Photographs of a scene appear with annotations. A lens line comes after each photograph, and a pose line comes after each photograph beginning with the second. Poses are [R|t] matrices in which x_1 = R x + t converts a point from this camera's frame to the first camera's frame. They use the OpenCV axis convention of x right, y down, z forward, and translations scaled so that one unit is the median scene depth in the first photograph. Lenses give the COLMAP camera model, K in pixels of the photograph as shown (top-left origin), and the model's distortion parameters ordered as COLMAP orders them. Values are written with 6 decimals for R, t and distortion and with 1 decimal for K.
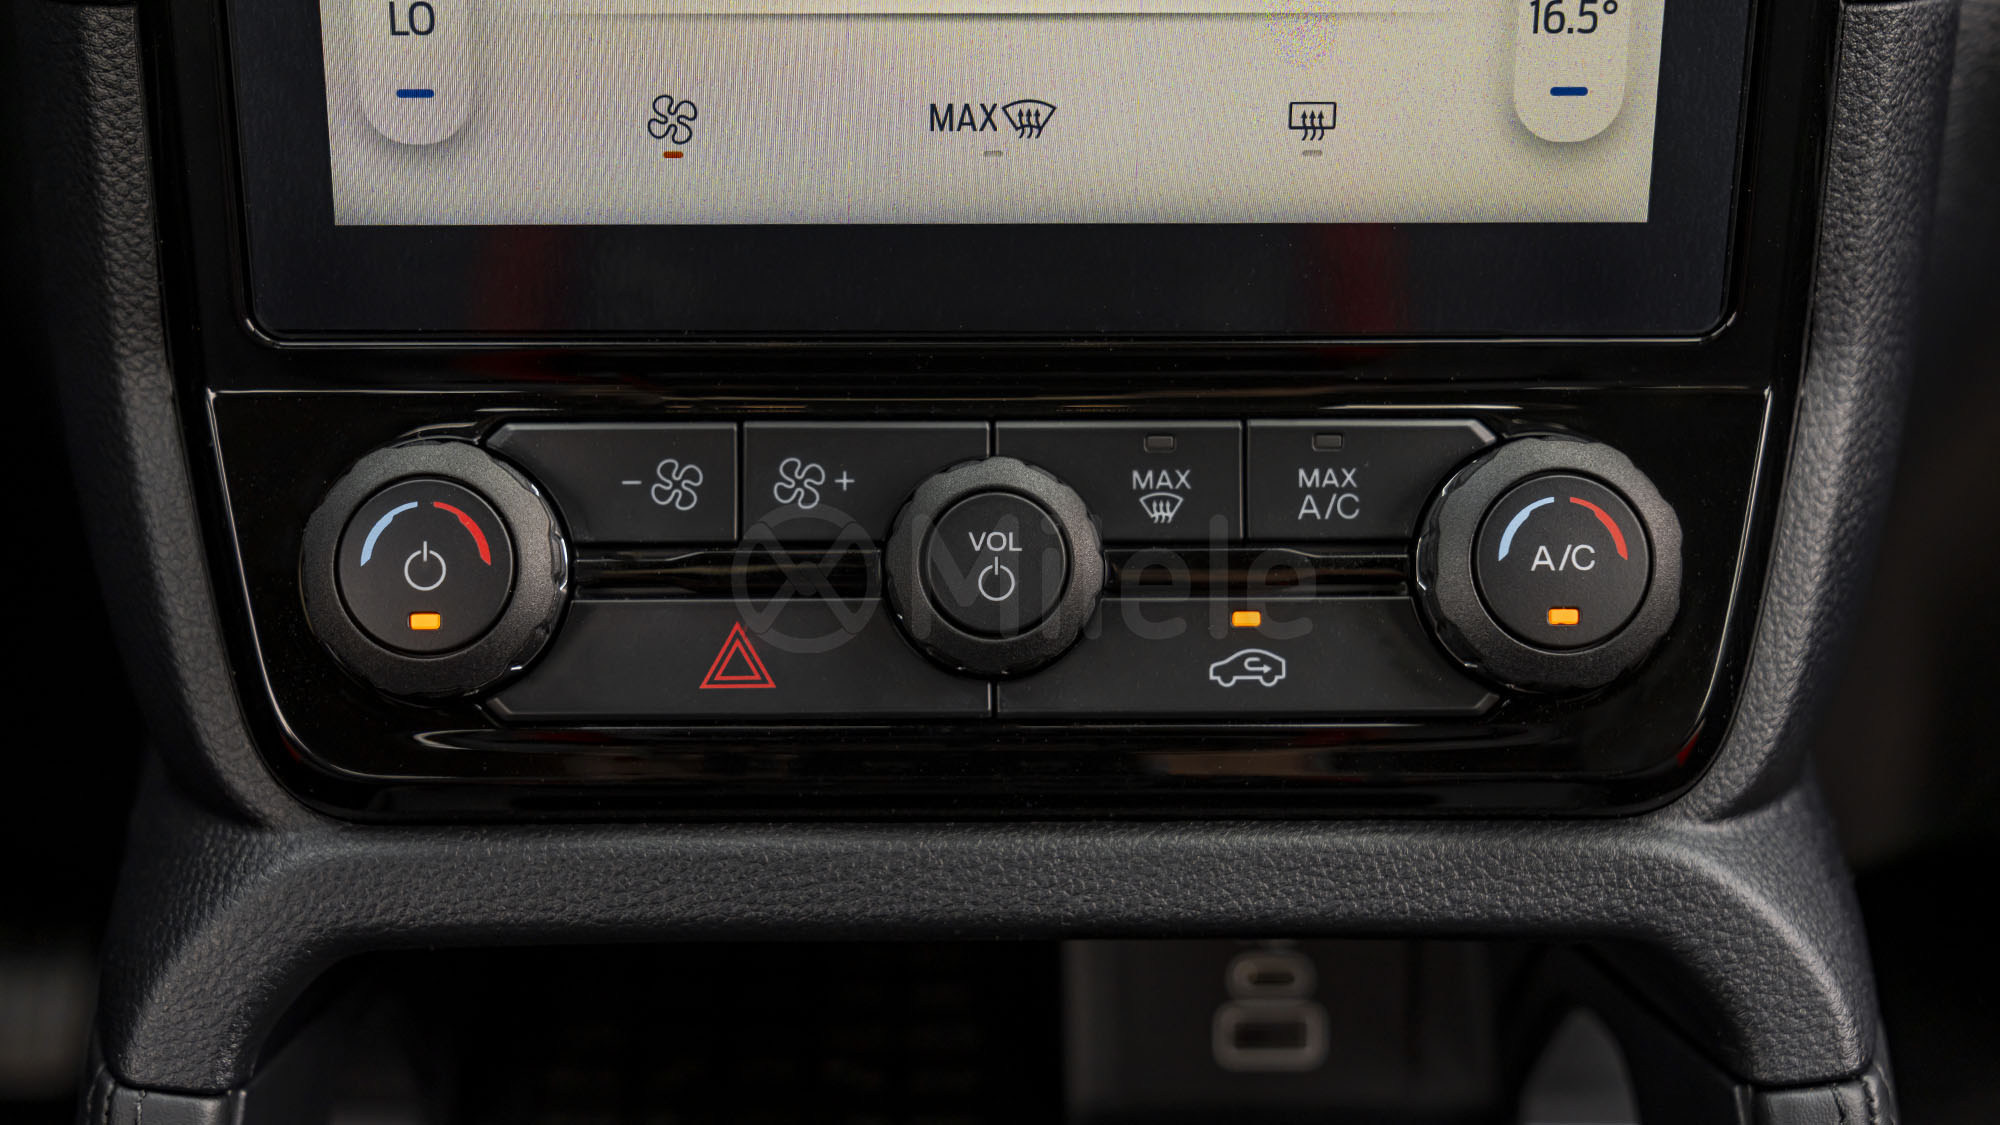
lens RADIAL K [[2811.9, 0, 986.1], [0, 2811.9, 574.8], [0, 0, 1]] dist [-0.007327, 0.000000]
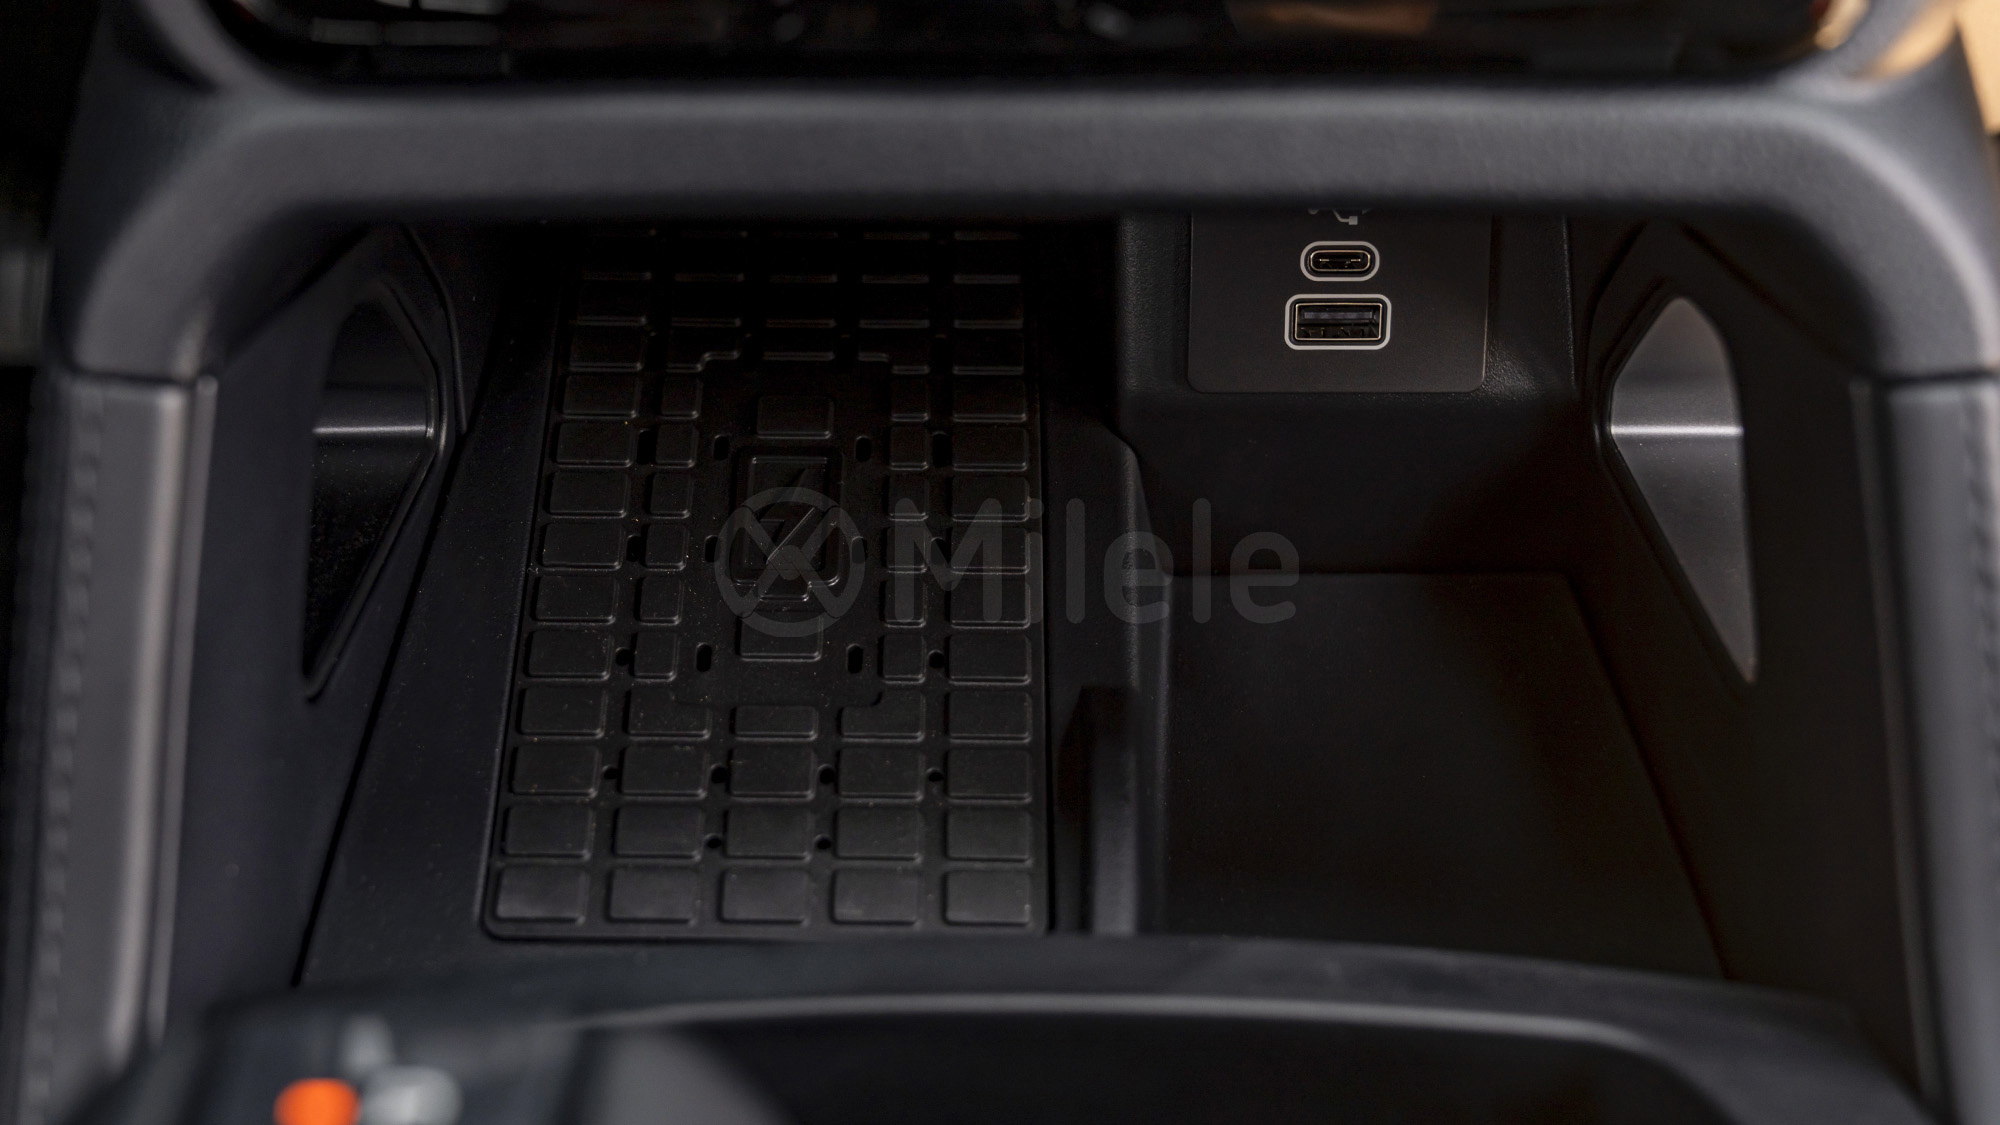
lens RADIAL K [[2737.5, 0, 995.0], [0, 2737.5, 562.1], [0, 0, 1]] dist [-0.016063, 0.000000]
pose [[0.999783, 0.003697, -0.020506, 0.009235], [0.001535, 0.968395, 0.249415, 0.018885], [0.020780, -0.249393, 0.968179, 0.130895]]
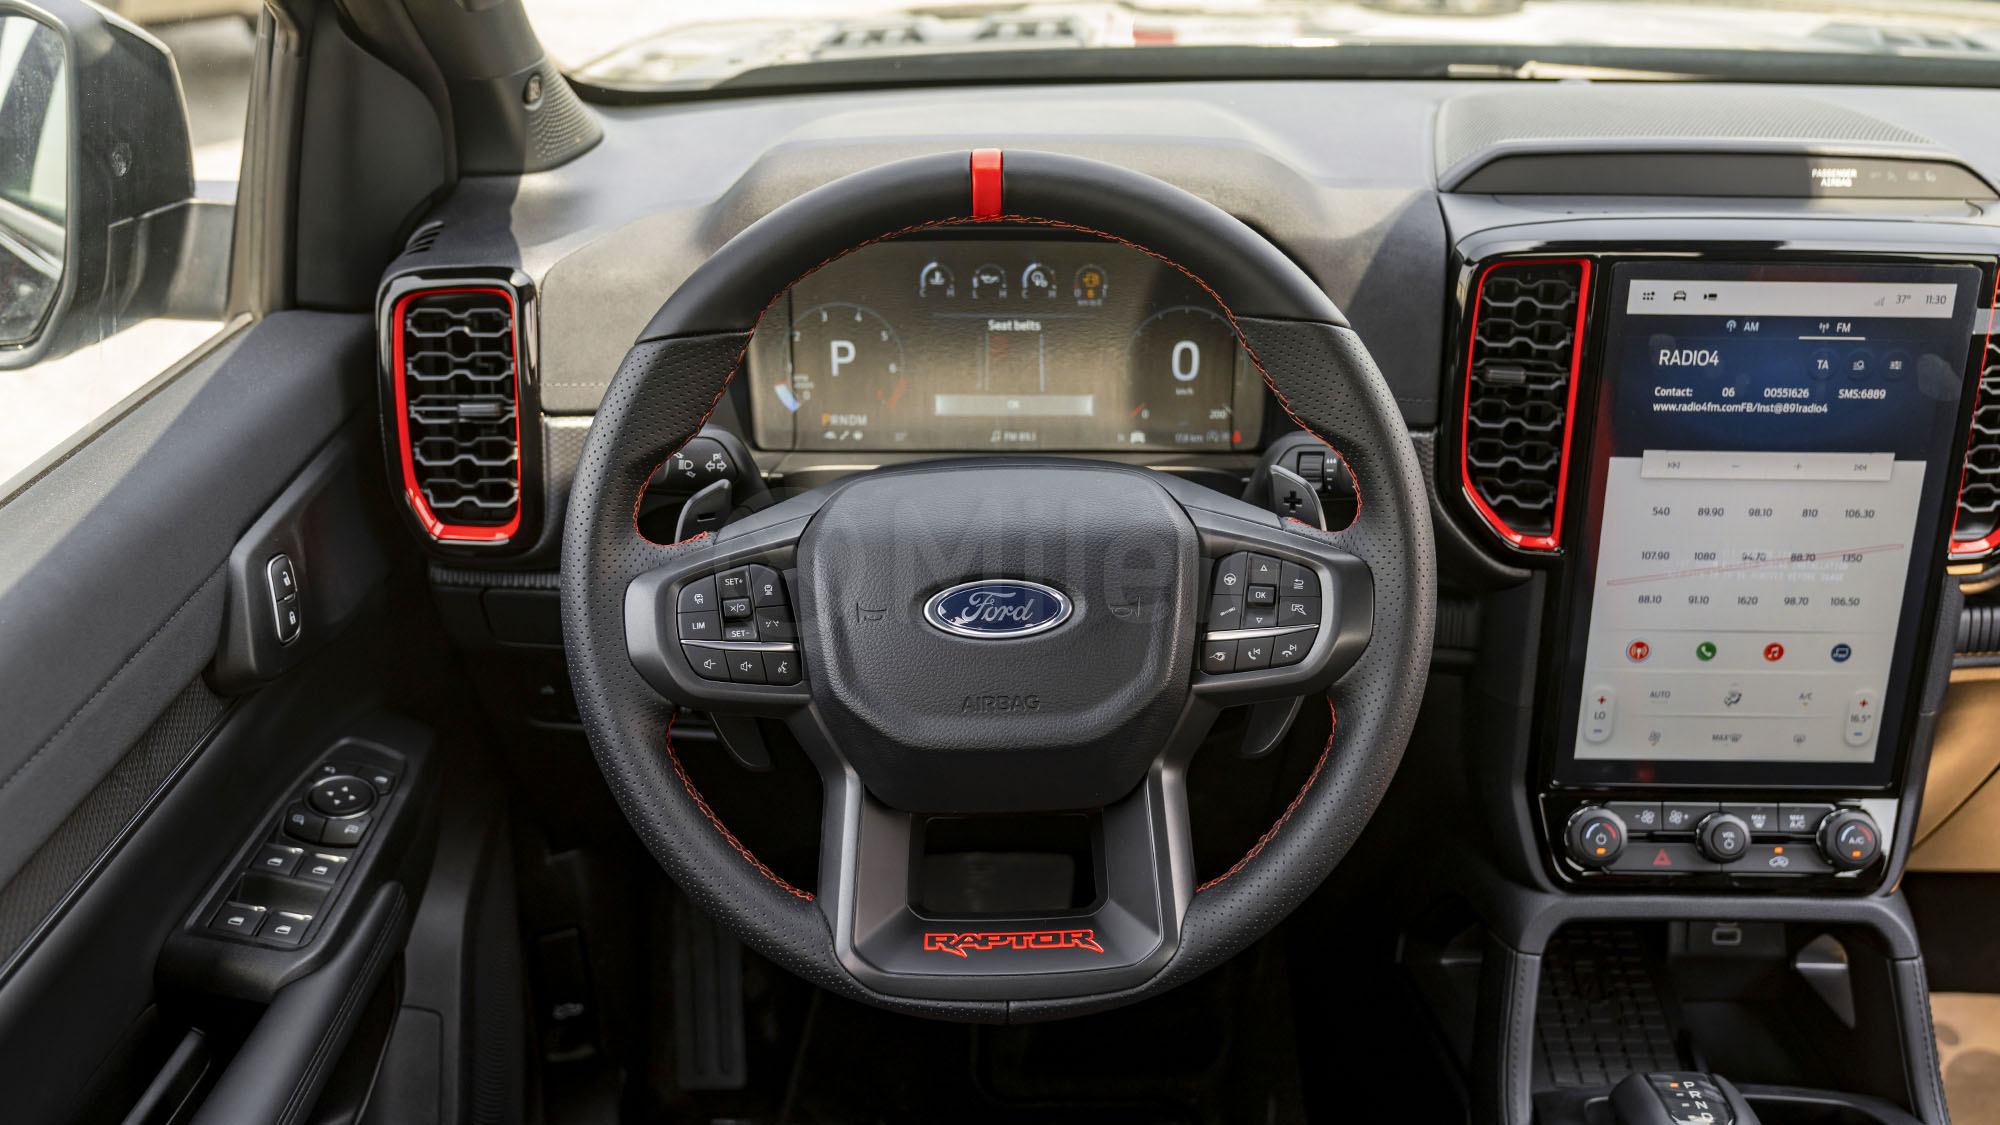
lens RADIAL K [[1774.1, 0, 1009.2], [0, 1774.1, 551.8], [0, 0, 1]] dist [-0.006702, -0.004494]
pose [[0.999728, 0.016296, -0.016684, -1.052993], [-0.016345, 0.999863, -0.002797, -0.416385], [0.016636, 0.003069, 0.999857, -1.752221]]
